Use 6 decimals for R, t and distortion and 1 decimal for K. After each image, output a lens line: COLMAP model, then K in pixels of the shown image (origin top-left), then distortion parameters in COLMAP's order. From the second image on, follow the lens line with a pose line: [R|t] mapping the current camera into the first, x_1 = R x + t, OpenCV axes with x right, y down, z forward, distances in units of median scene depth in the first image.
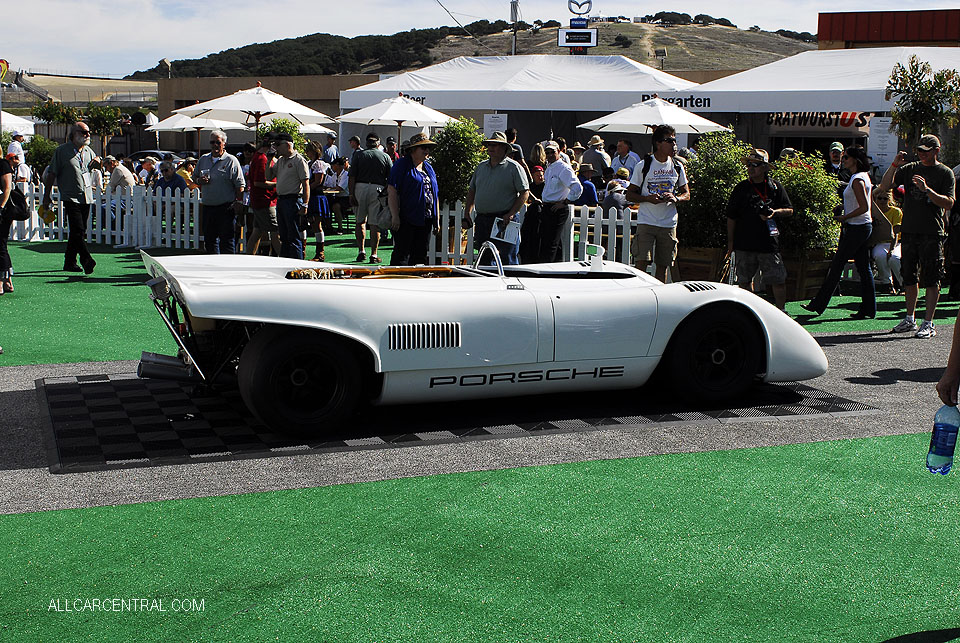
lens RADIAL K [[1154.4, 0, 480.0], [0, 1154.4, 321.5], [0, 0, 1]] dist [-0.004593, -0.000236]
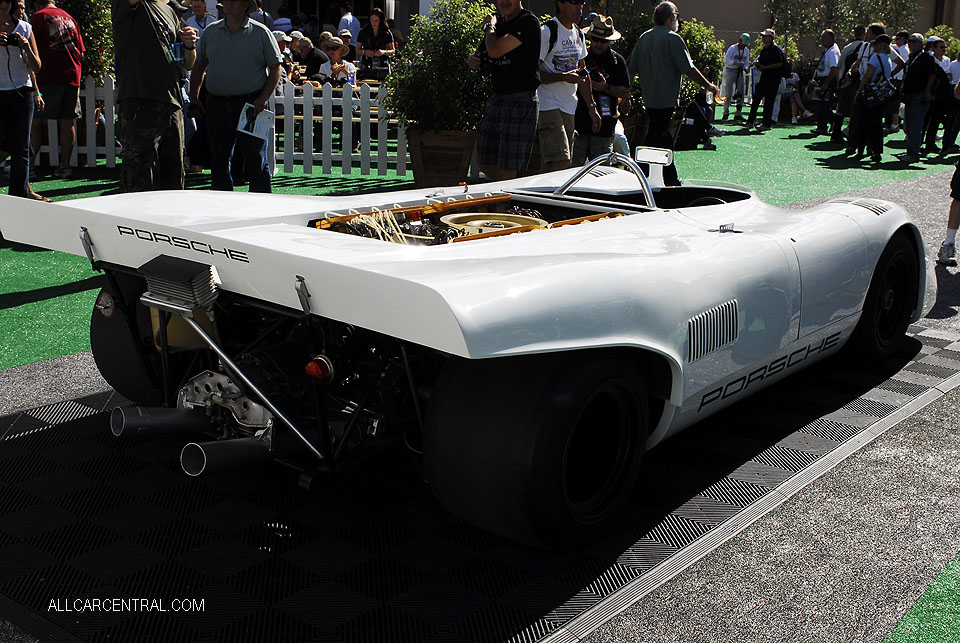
lens RADIAL K [[1154.4, 0, 480.0], [0, 1154.4, 321.5], [0, 0, 1]] dist [-0.004593, -0.000236]
pose [[0.858156, -0.113193, 0.500755, -0.237375], [0.055123, 0.990068, 0.129335, -0.039946], [-0.510422, -0.083387, 0.855872, 0.294609]]
